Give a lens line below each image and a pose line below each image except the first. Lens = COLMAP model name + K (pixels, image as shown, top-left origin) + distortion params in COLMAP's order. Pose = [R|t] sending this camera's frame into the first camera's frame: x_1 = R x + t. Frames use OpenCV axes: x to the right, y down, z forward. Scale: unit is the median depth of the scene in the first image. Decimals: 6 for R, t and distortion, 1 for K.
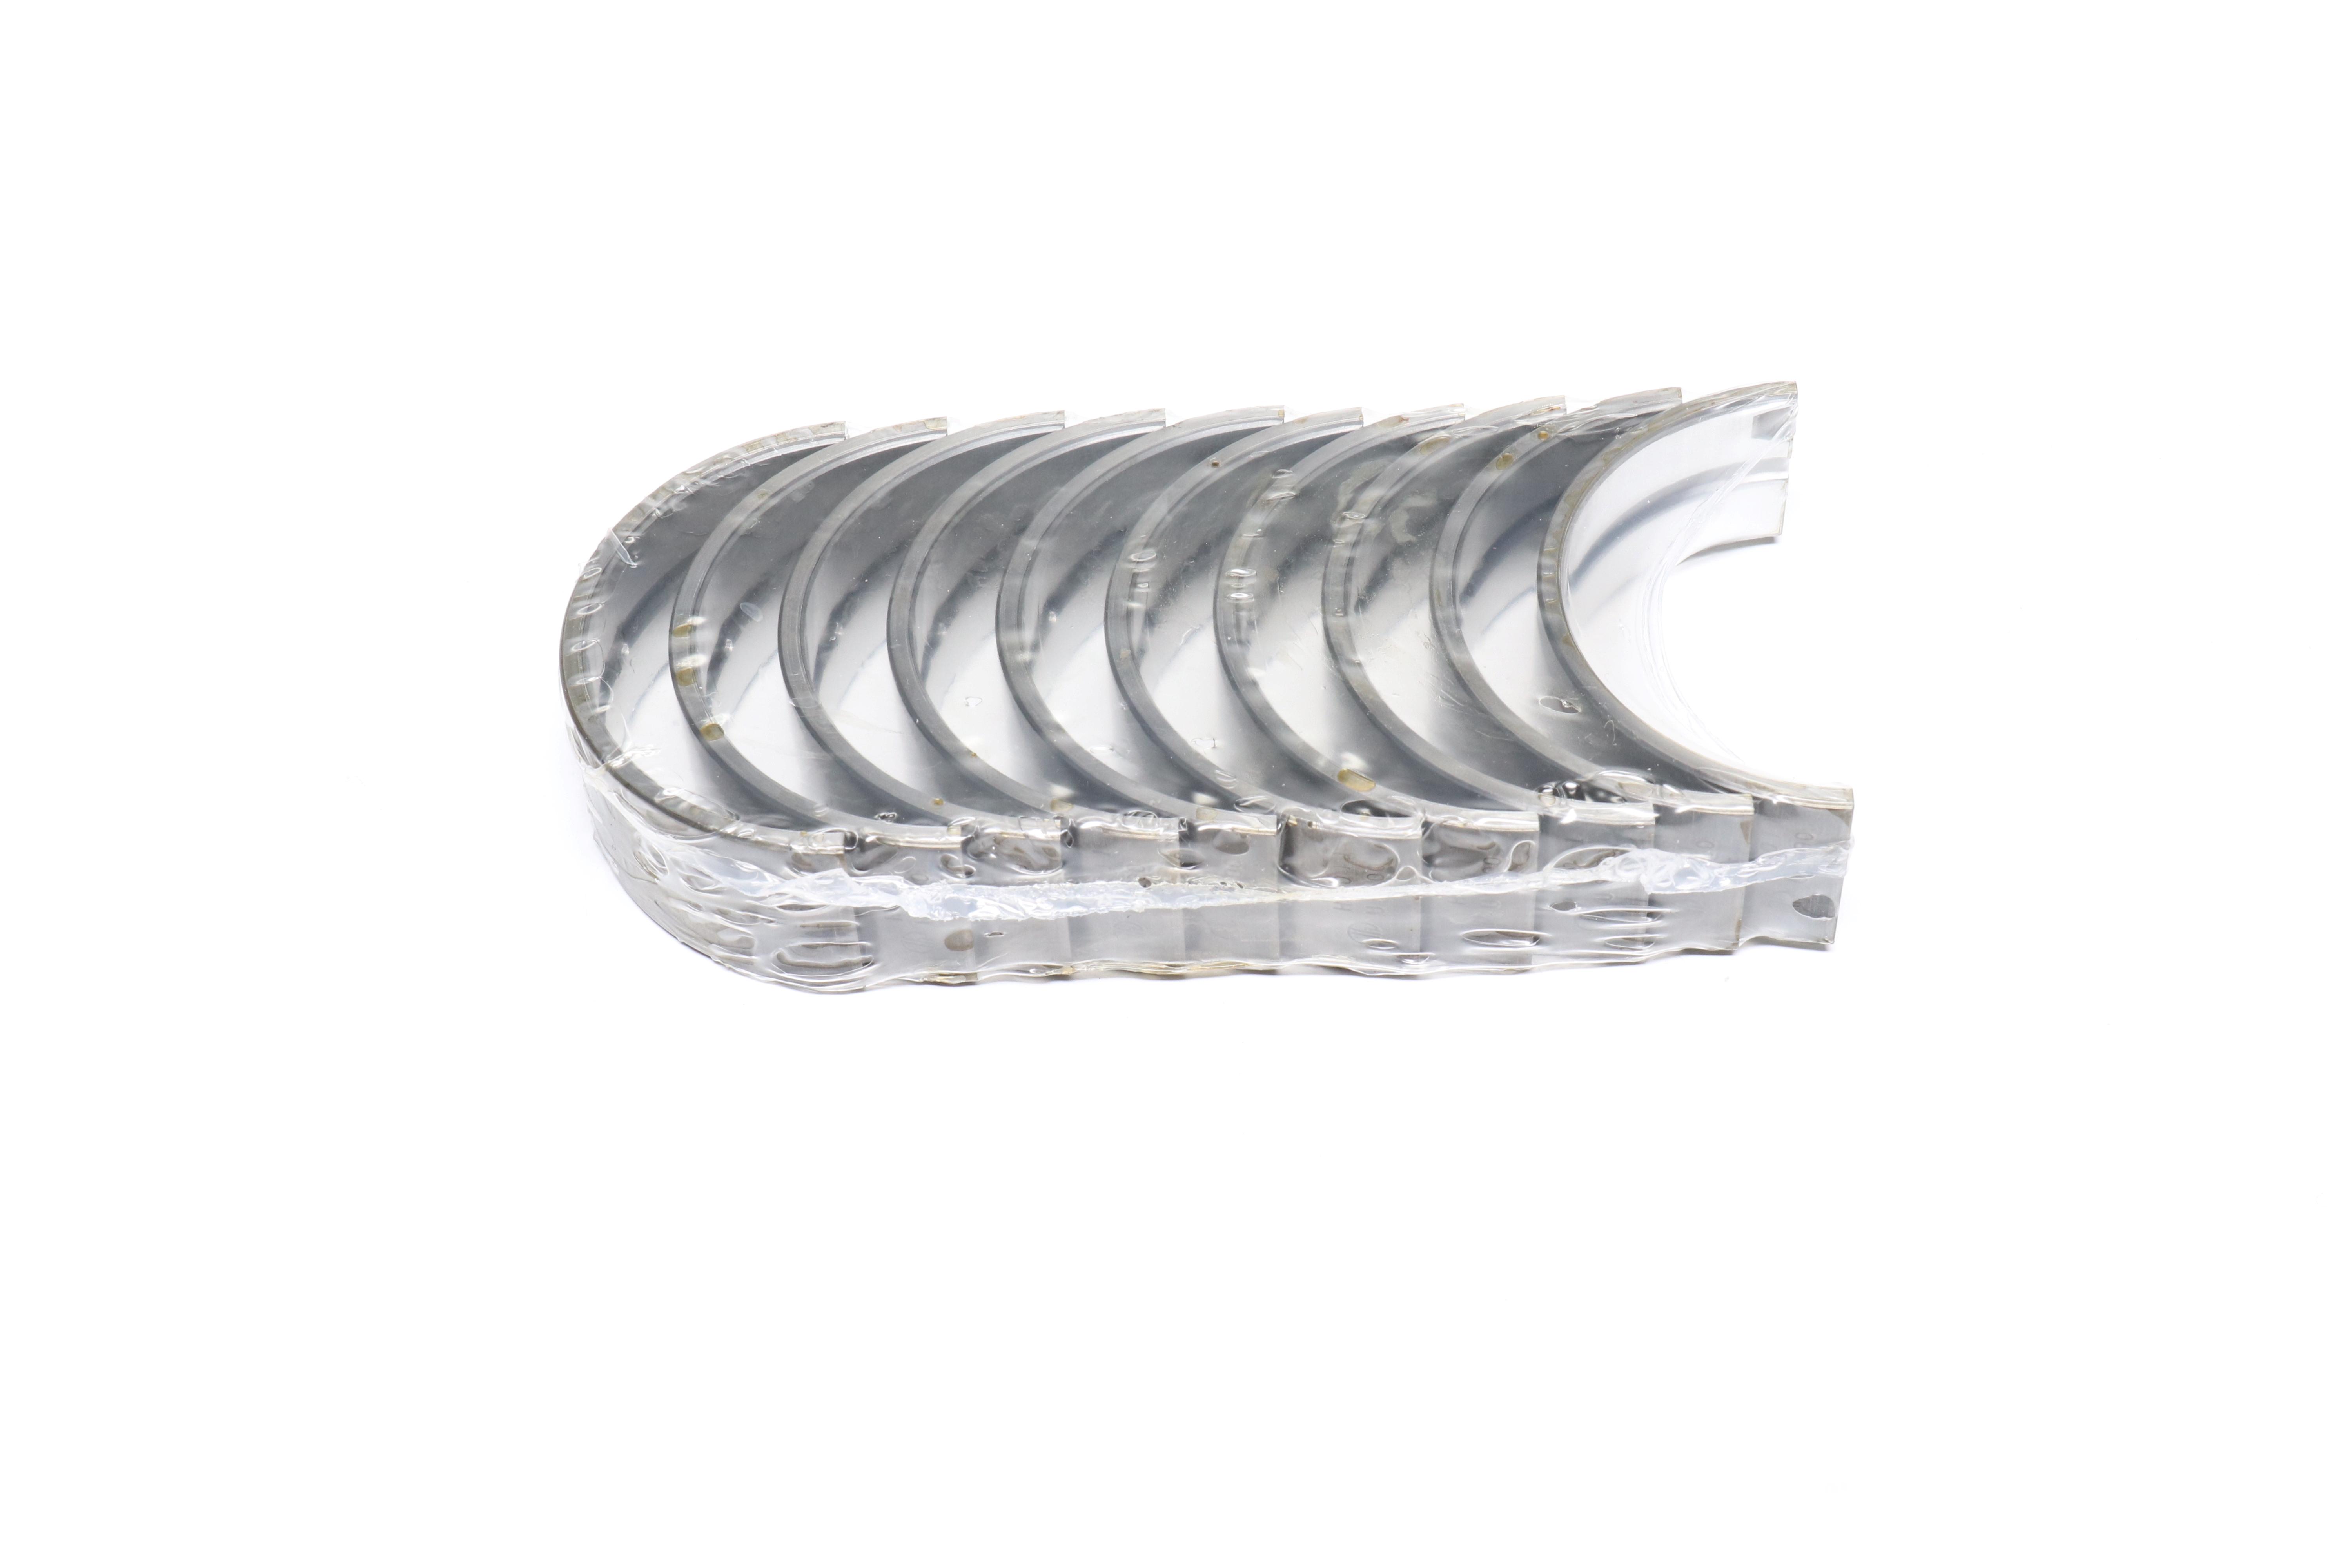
lens RADIAL K [[3830.9, 0, 1176.2], [0, 3830.9, 786.4], [0, 0, 1]] dist [0.007198, 0.000000]
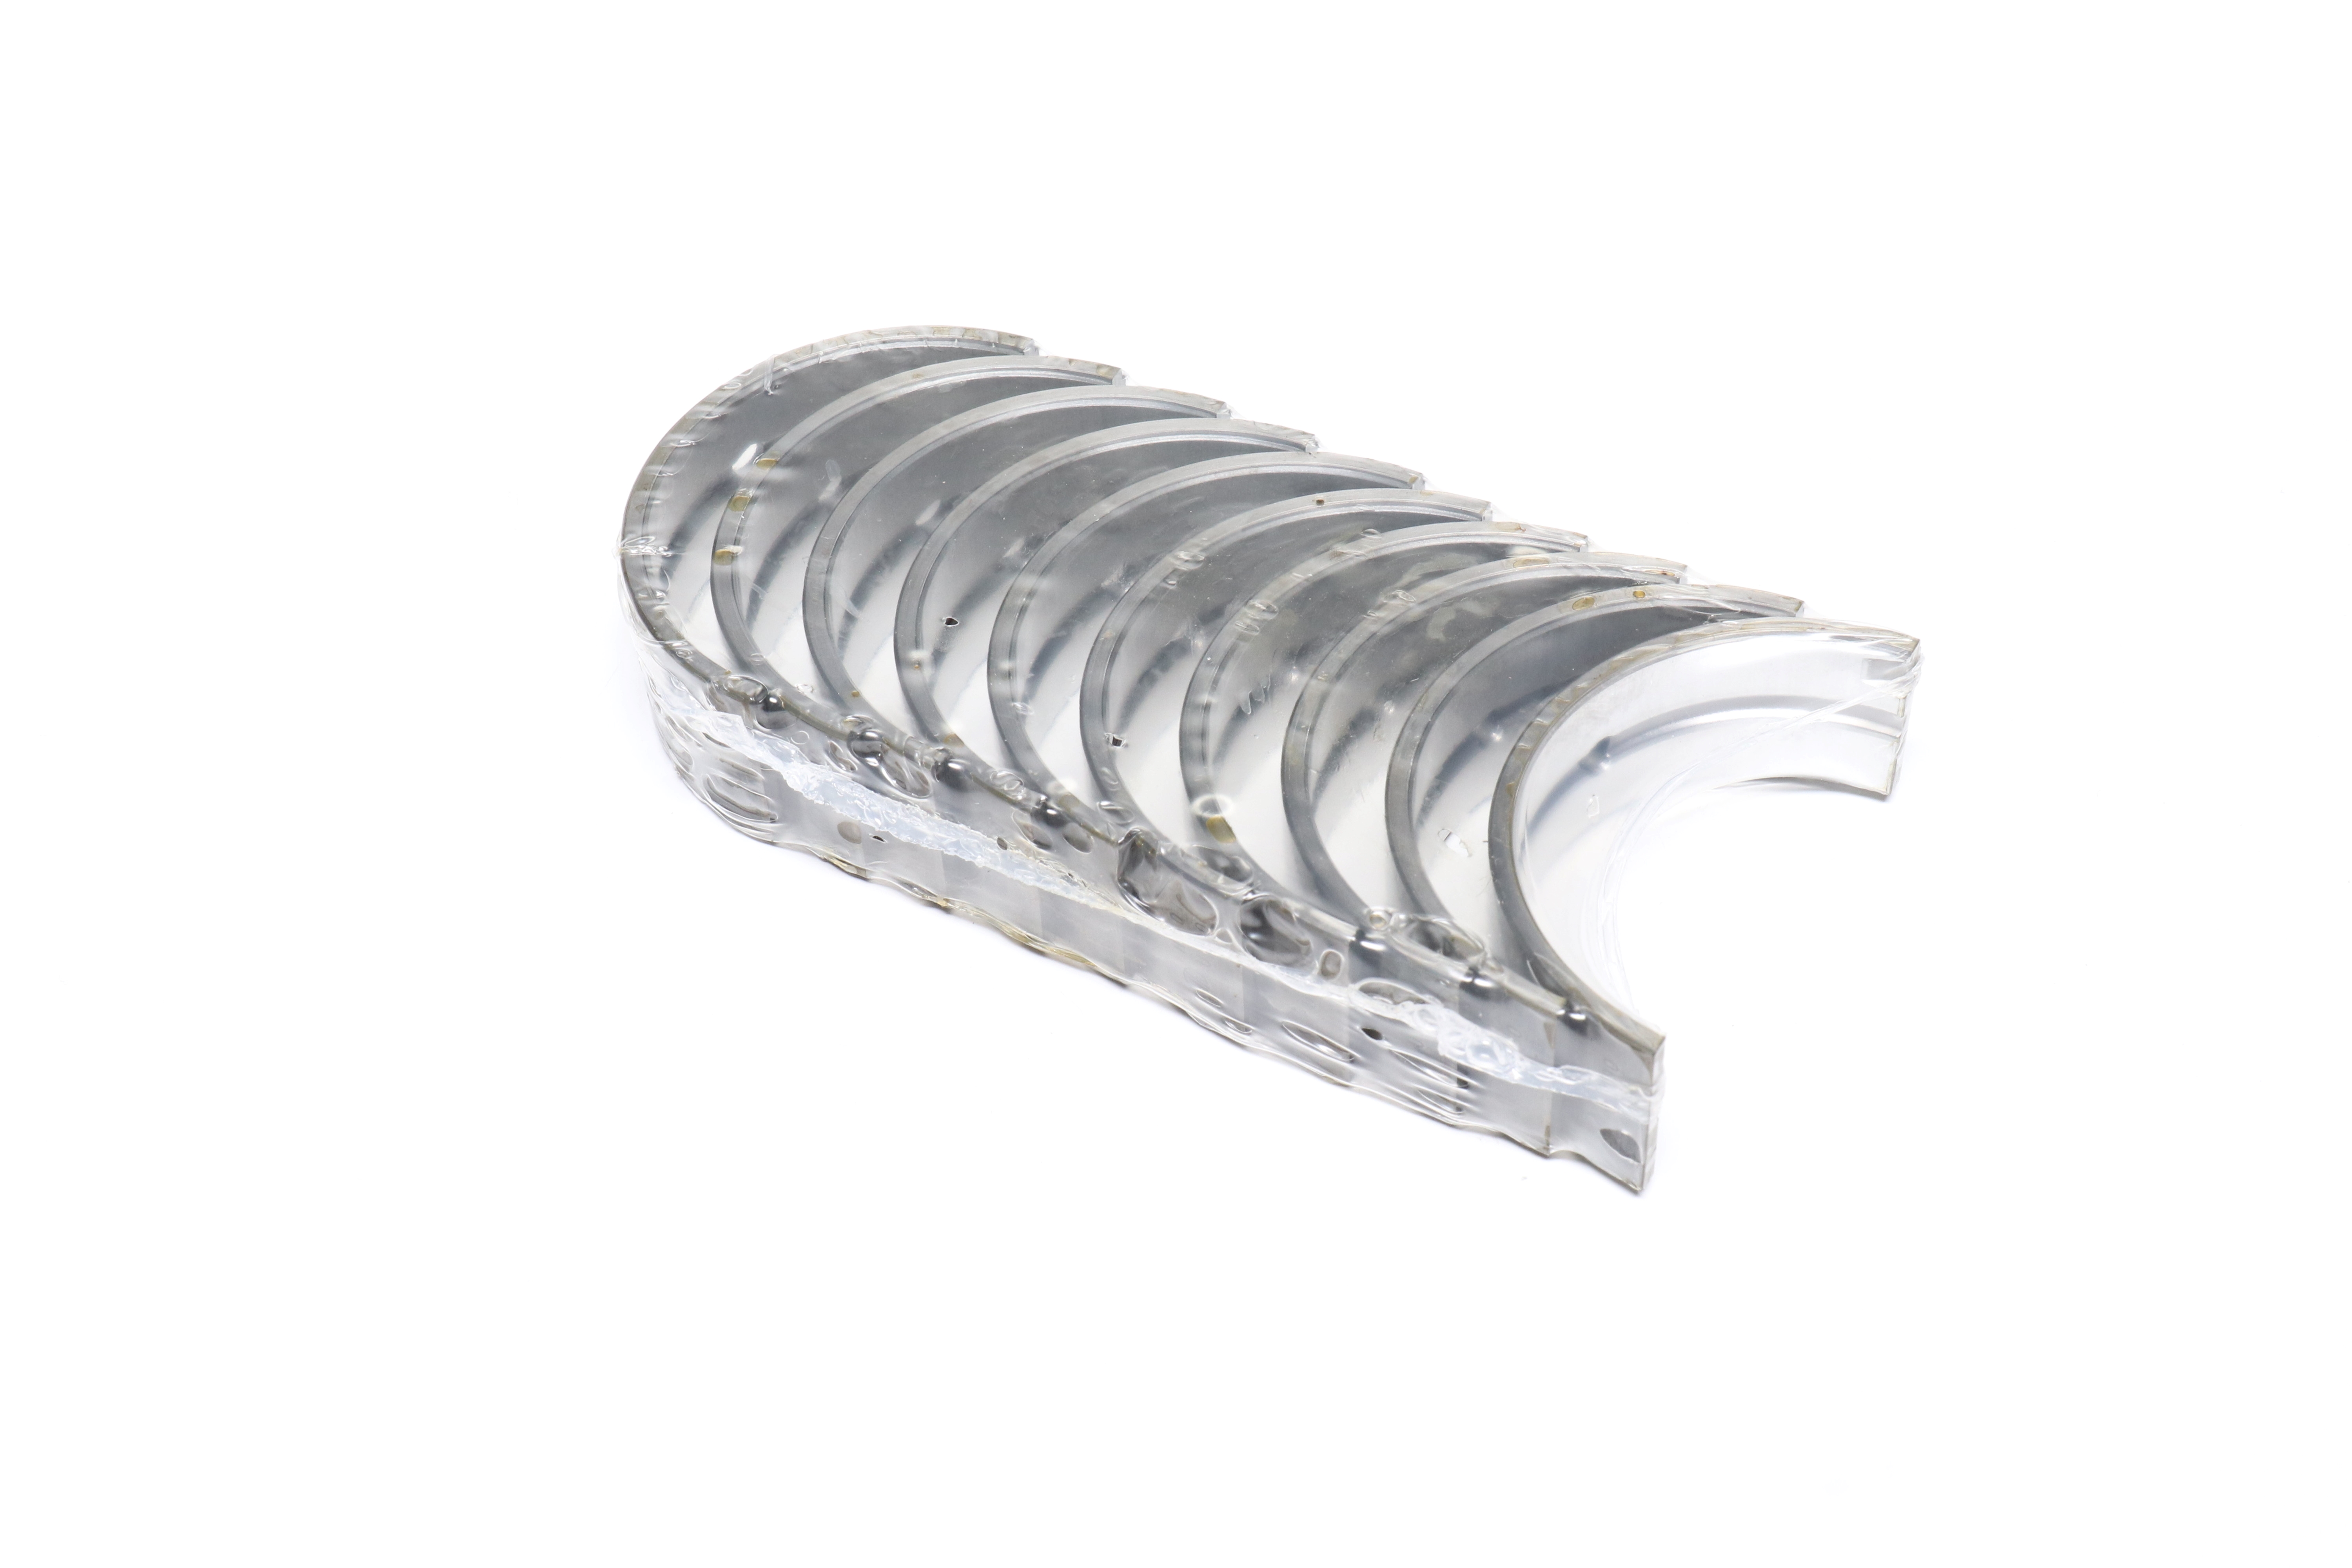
lens RADIAL K [[3830.9, 0, 1176.0], [0, 3830.9, 781.7], [0, 0, 1]] dist [0.007198, 0.000000]
pose [[0.851261, 0.372912, -0.369176, 0.388049], [-0.373346, 0.924794, 0.073277, -0.079228], [0.368737, 0.075452, 0.926466, 0.077172]]
